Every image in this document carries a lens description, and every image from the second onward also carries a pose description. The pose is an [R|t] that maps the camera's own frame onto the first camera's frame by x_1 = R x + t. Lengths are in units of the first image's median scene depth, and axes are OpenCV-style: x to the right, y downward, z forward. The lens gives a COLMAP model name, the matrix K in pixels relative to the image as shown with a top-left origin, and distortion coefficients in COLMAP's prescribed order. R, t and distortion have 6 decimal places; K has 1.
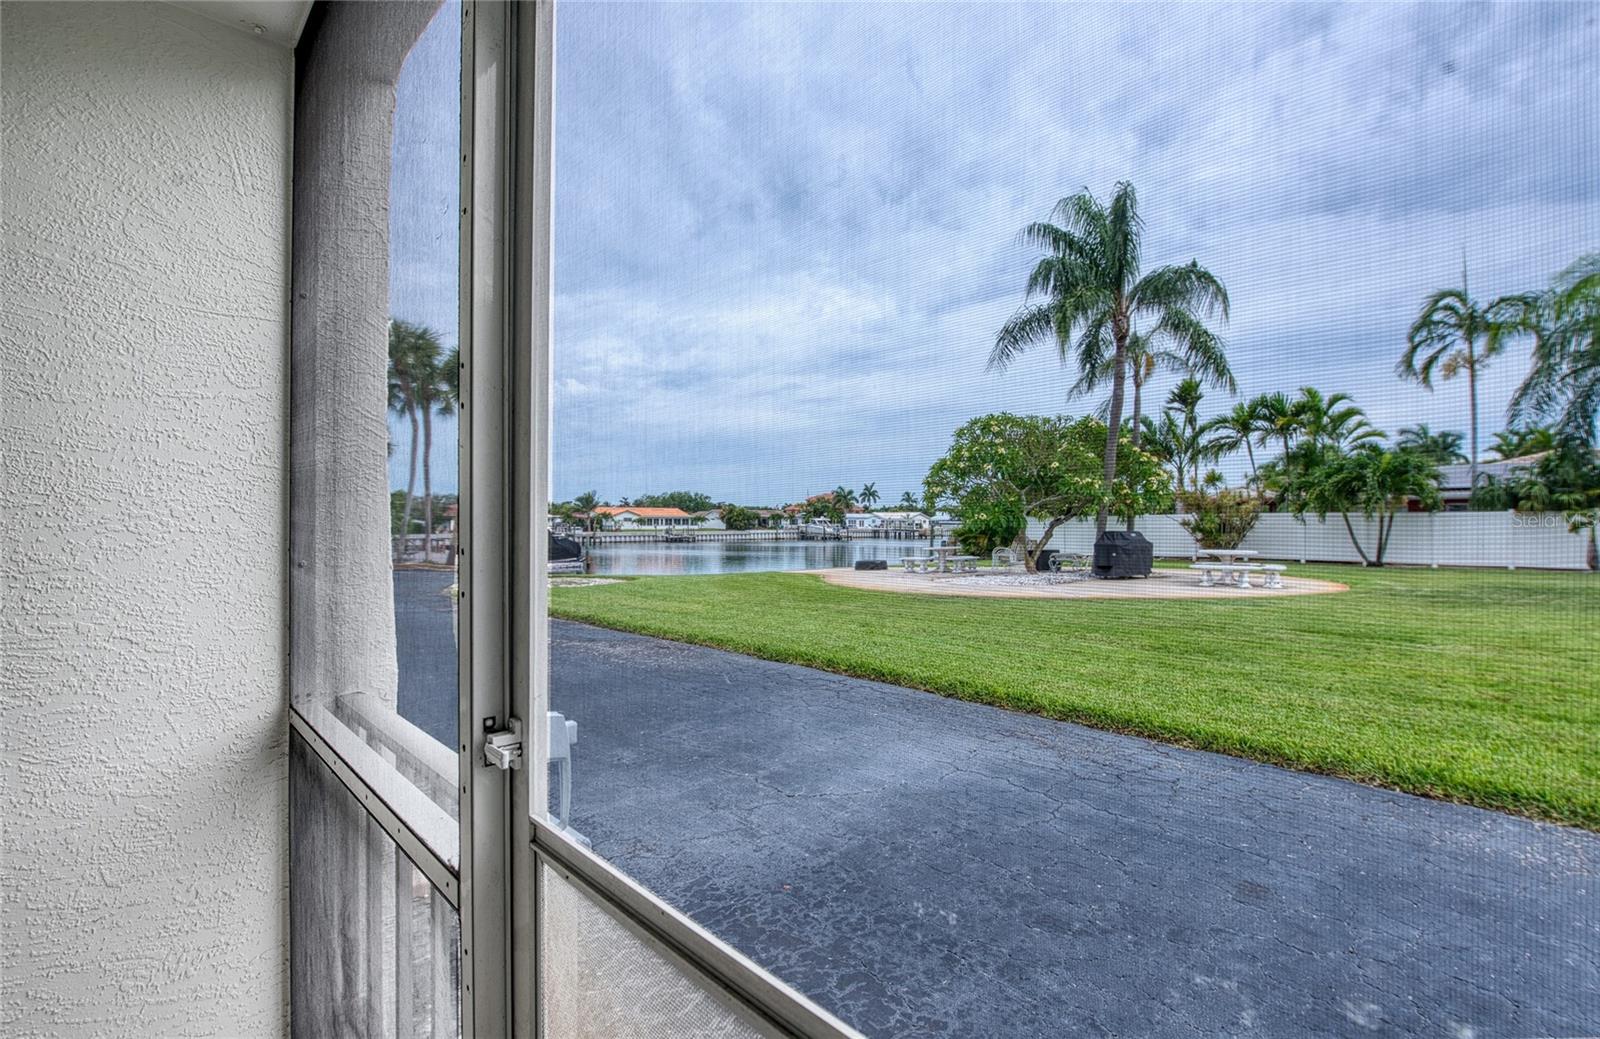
lens RADIAL K [[732.6, 0, 822.7], [0, 732.6, 510.1], [0, 0, 1]] dist [-0.008449, -0.000177]
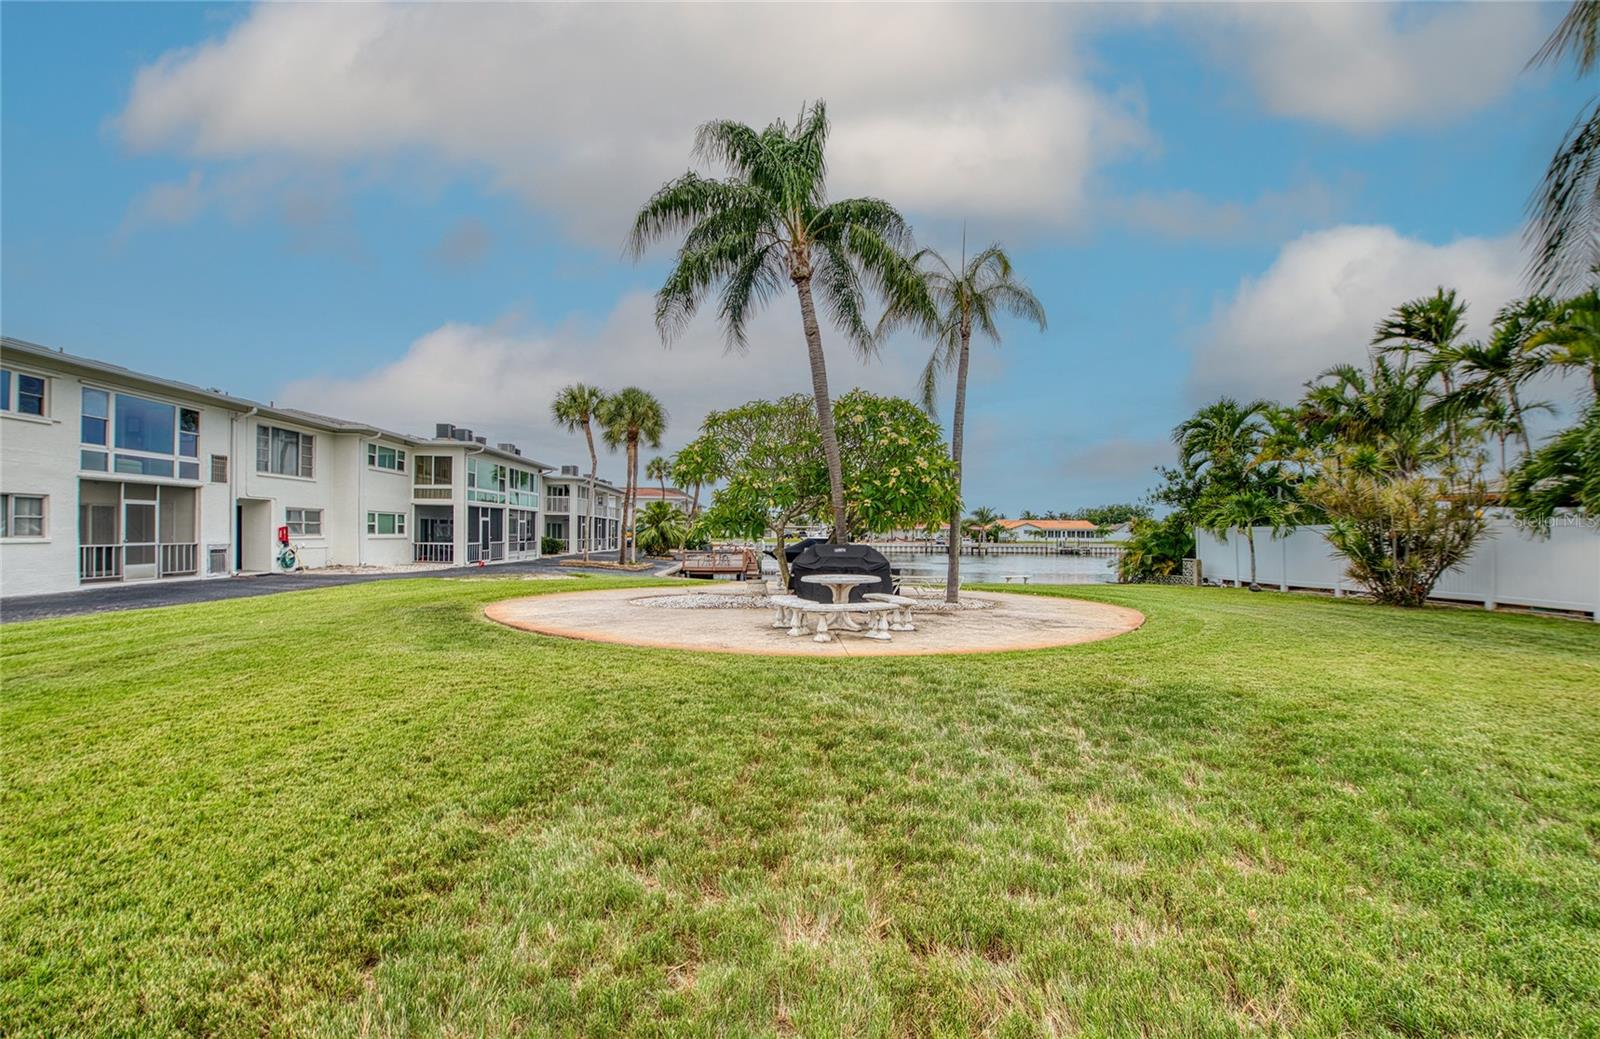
lens RADIAL K [[652.2, 0, 795.7], [0, 652.2, 528.0], [0, 0, 1]] dist [-0.018064, -0.002107]
pose [[0.753726, -0.000435, -0.657189, 0.110999], [0.004585, 0.999979, 0.004597, 0.001182], [0.657173, -0.006478, 0.753712, 0.066432]]
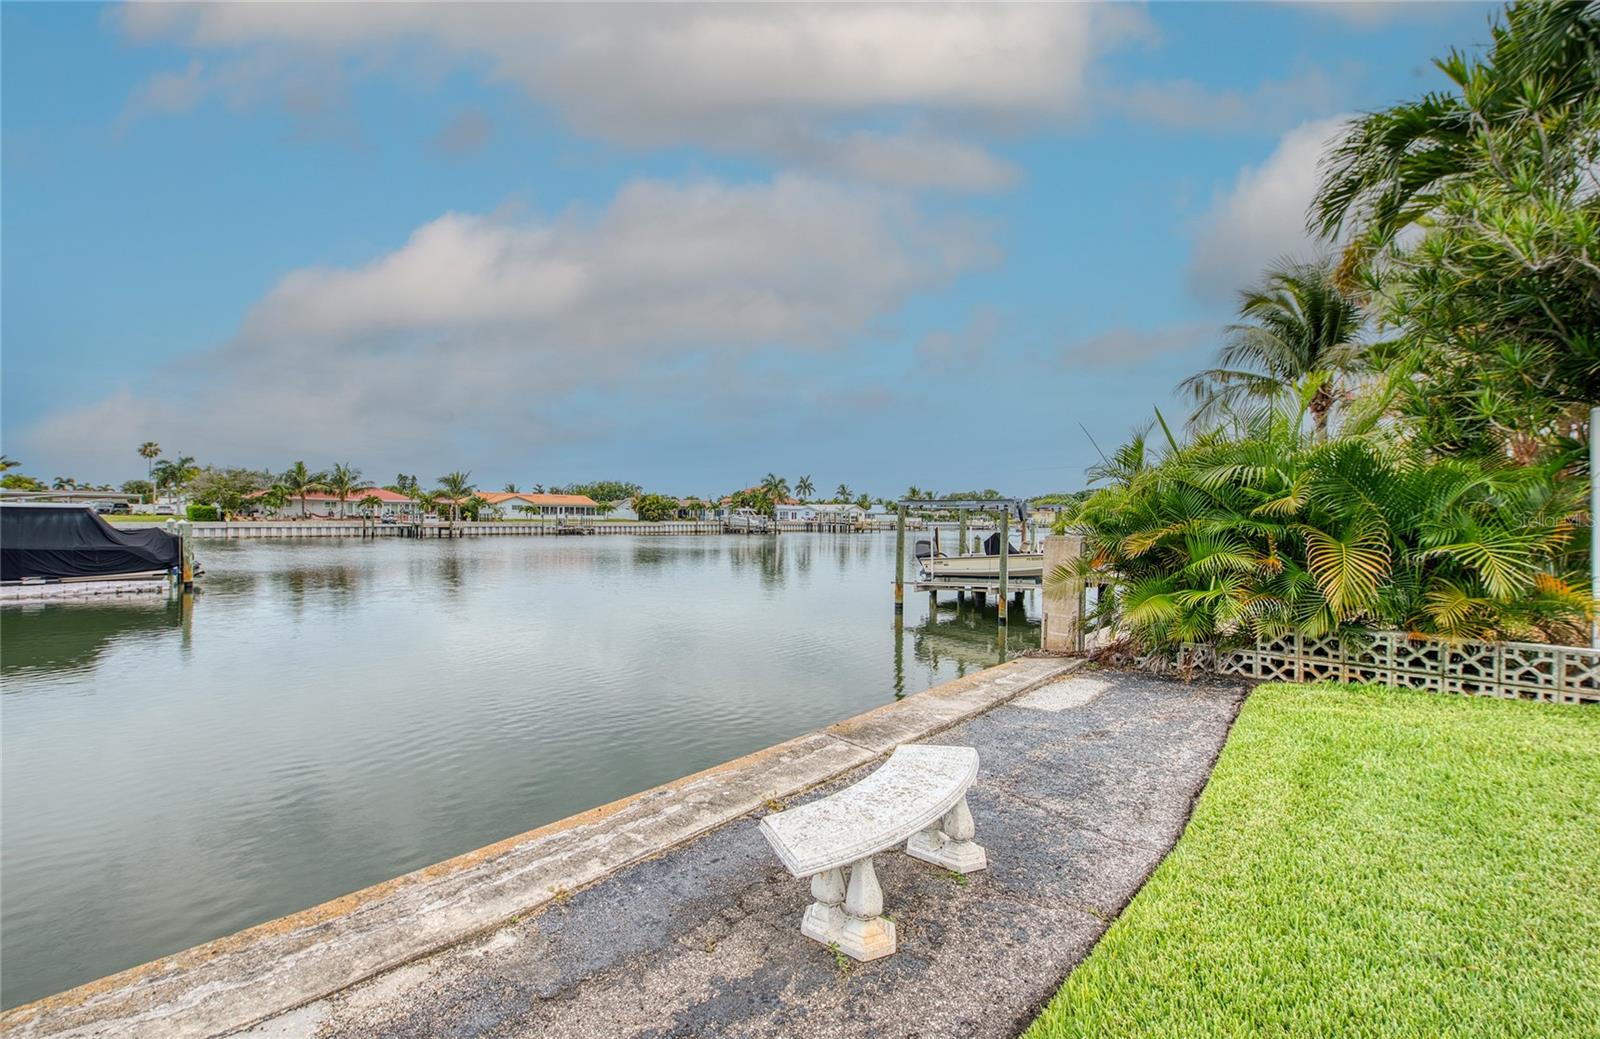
lens RADIAL K [[652.2, 0, 805.4], [0, 652.2, 508.5], [0, 0, 1]] dist [-0.018064, -0.002107]
pose [[0.998233, 0.009272, 0.058692, 0.026993], [-0.009520, 0.999947, 0.003945, 0.008446], [-0.058652, -0.004496, 0.998268, 0.243008]]
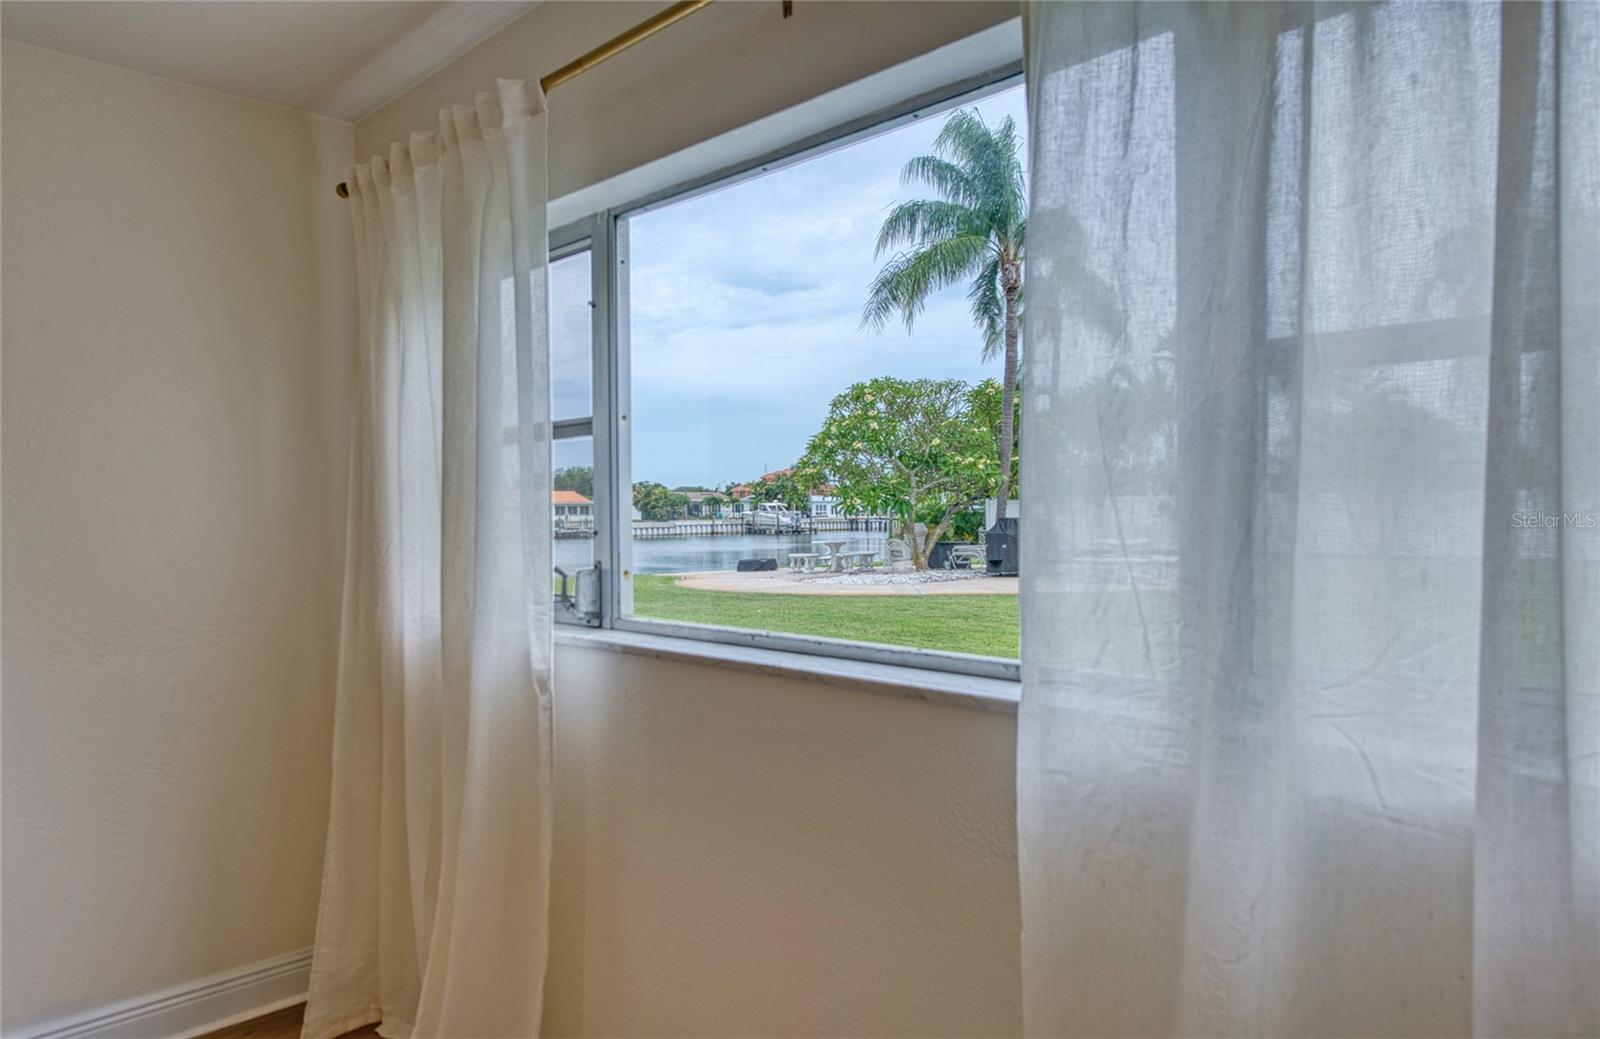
lens RADIAL K [[1049.0, 0, 796.3], [0, 1049.0, 529.7], [0, 0, 1]] dist [0.016208, -0.004061]
pose [[0.999941, -0.010771, 0.001304, 0.020981], [0.010715, 0.999253, 0.037127, -0.000850], [-0.001702, -0.037111, 0.999310, -0.029948]]
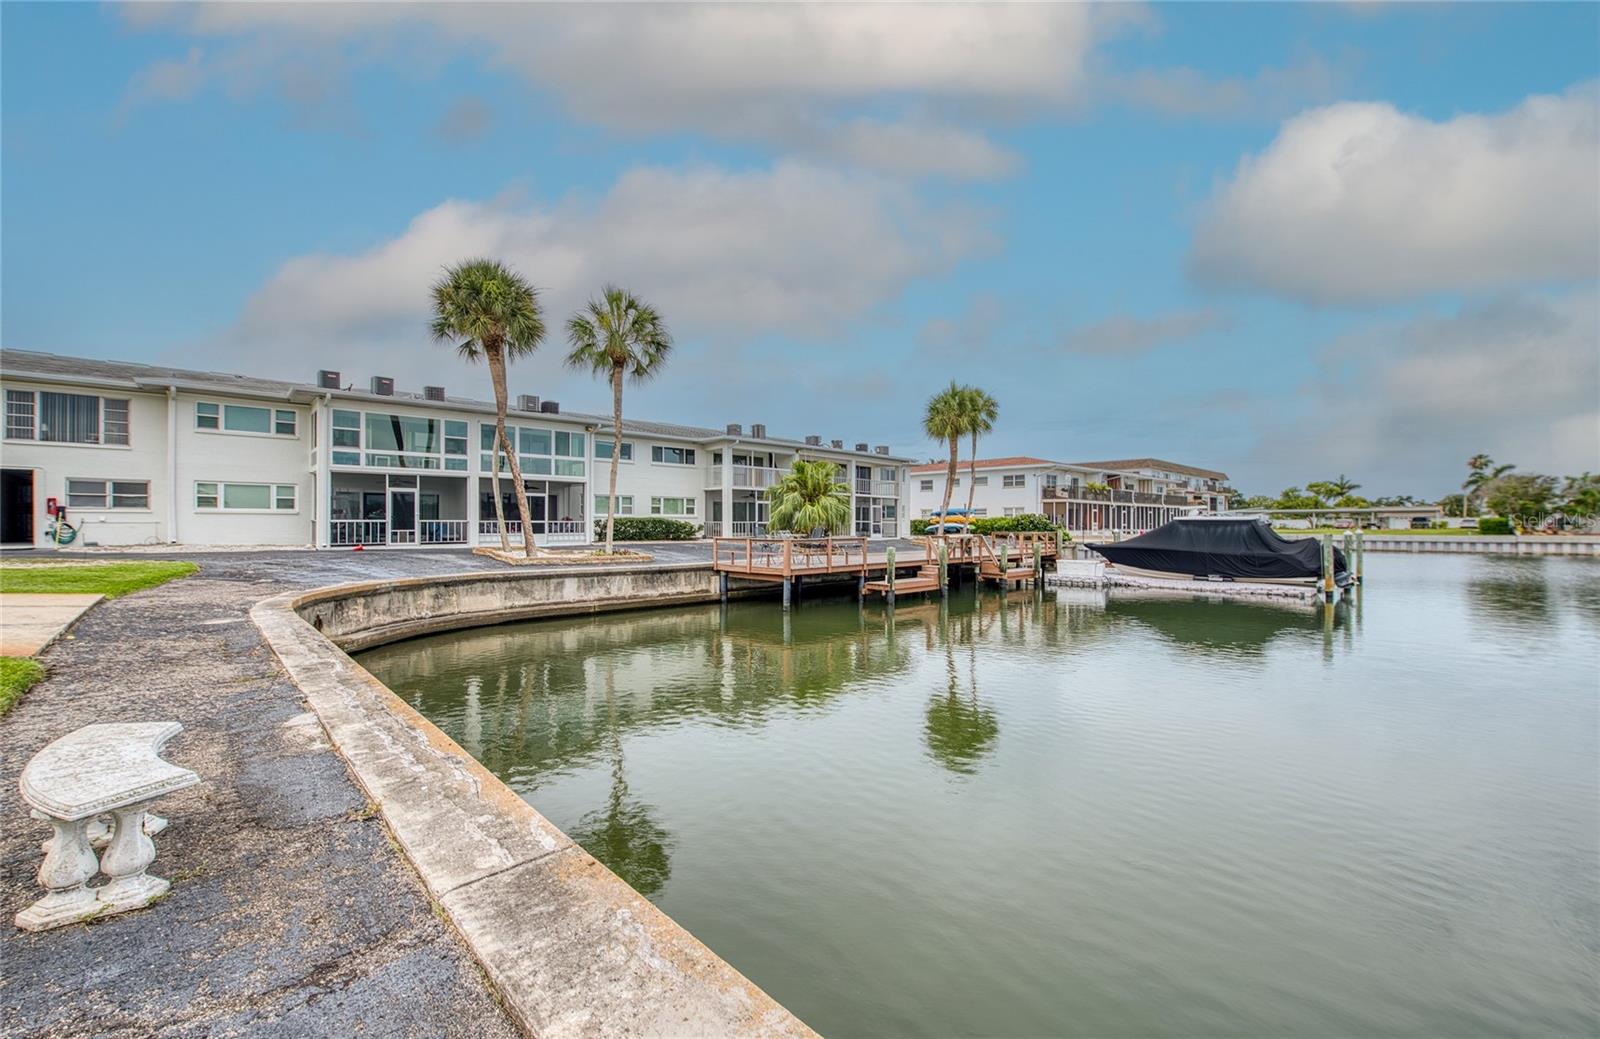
lens RADIAL K [[652.2, 0, 798.6], [0, 652.2, 525.8], [0, 0, 1]] dist [-0.018064, -0.002107]
pose [[-0.016667, 0.001408, -0.999860, 0.050921], [0.015665, 0.999877, 0.001147, 0.010275], [0.999738, -0.015643, -0.016687, 0.285962]]
